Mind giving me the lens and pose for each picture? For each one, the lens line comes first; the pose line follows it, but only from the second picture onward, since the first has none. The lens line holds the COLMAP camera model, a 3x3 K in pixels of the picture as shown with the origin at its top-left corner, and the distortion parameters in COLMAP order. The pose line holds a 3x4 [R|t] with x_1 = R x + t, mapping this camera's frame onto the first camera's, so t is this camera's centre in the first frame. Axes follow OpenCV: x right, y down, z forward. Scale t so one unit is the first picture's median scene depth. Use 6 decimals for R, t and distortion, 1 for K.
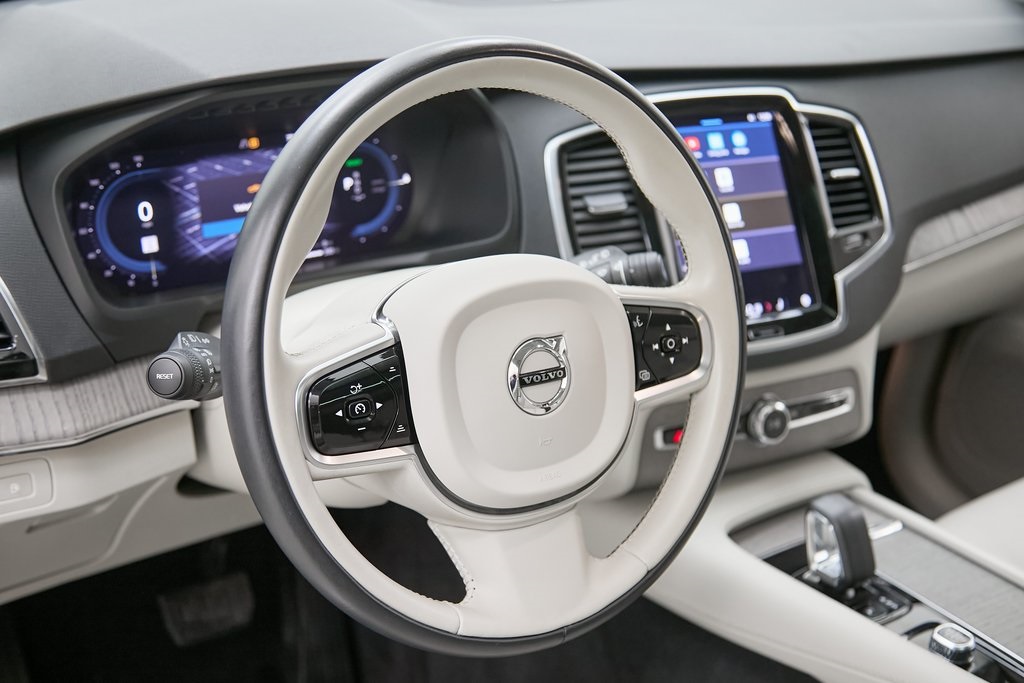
lens RADIAL K [[1328.1, 0, 512.0], [0, 1328.1, 341.5], [0, 0, 1]] dist [-0.037414, -0.052744]
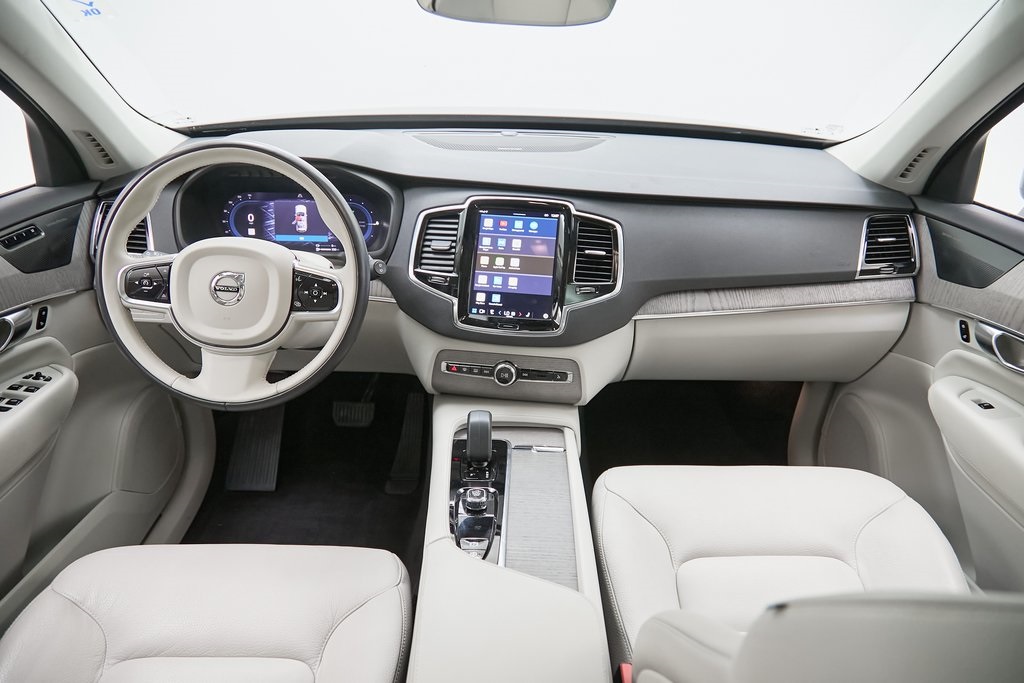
lens RADIAL K [[687.5, 0, 512.0], [0, 687.5, 341.5], [0, 0, 1]] dist [-0.003869, 0.000245]
pose [[0.816486, 0.199212, -0.541909, 0.824824], [-0.213918, 0.976168, 0.036545, -0.025012], [0.536274, 0.086085, 0.839642, 0.215578]]
